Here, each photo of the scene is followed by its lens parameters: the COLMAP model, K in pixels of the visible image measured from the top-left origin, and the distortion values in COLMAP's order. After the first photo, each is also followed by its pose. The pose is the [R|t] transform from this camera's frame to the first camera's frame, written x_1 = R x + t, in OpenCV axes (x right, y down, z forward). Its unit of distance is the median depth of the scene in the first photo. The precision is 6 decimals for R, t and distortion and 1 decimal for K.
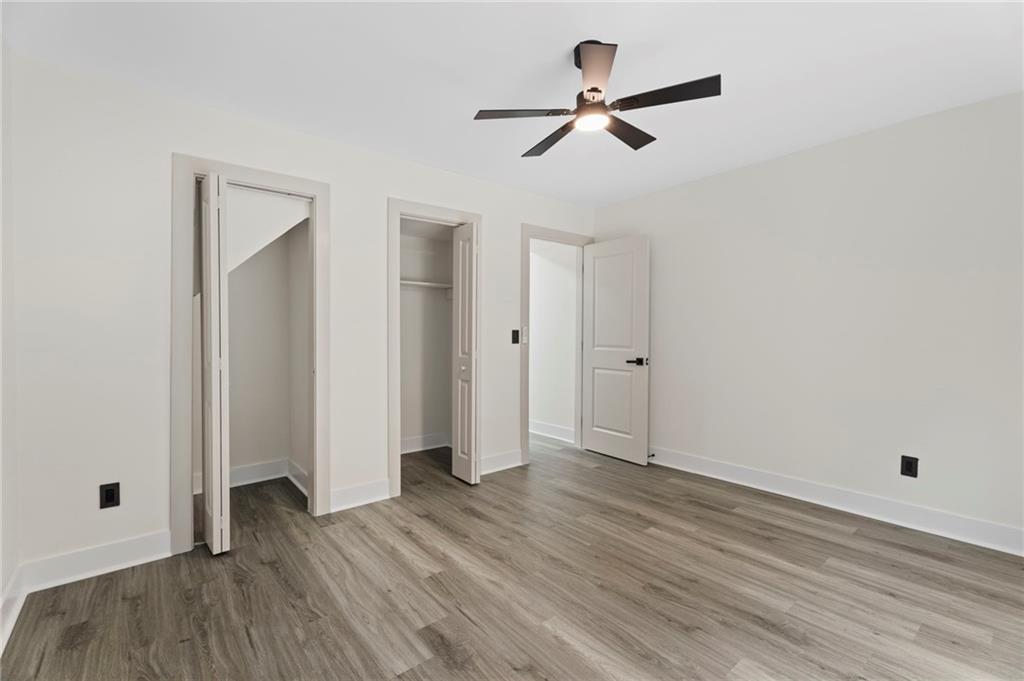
lens RADIAL K [[453.6, 0, 517.2], [0, 453.6, 335.7], [0, 0, 1]] dist [-0.000401, -0.000119]
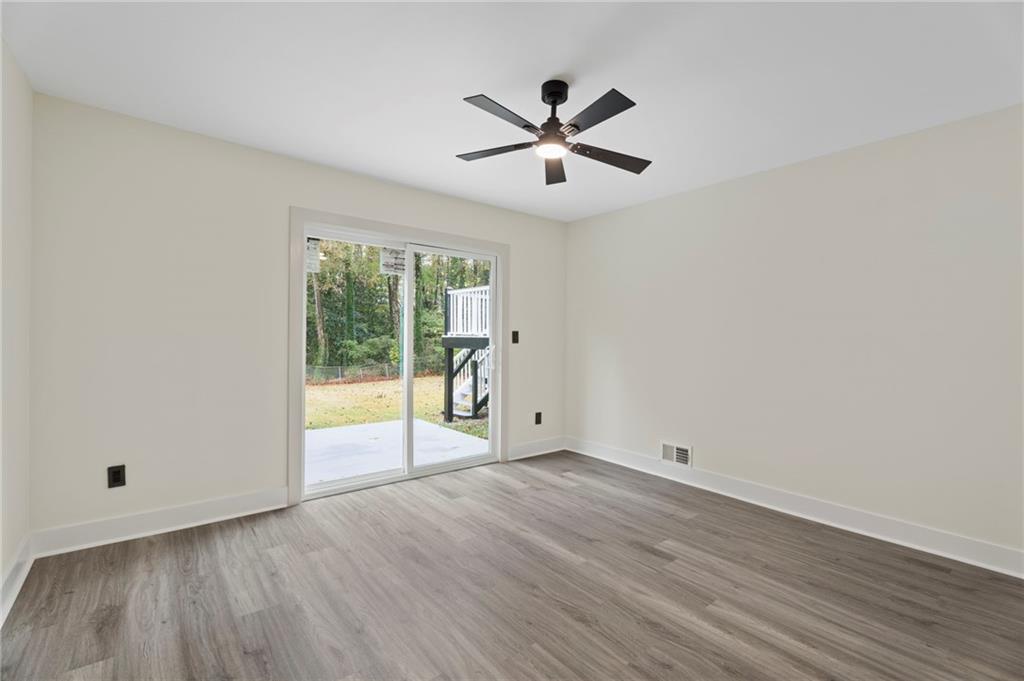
lens RADIAL K [[453.6, 0, 517.2], [0, 453.6, 335.7], [0, 0, 1]] dist [-0.000401, -0.000119]
pose [[-0.999899, -0.011025, 0.008928, 0.216409], [-0.010977, 0.999925, 0.005398, -0.020702], [-0.008986, 0.005300, -0.999946, 1.983352]]
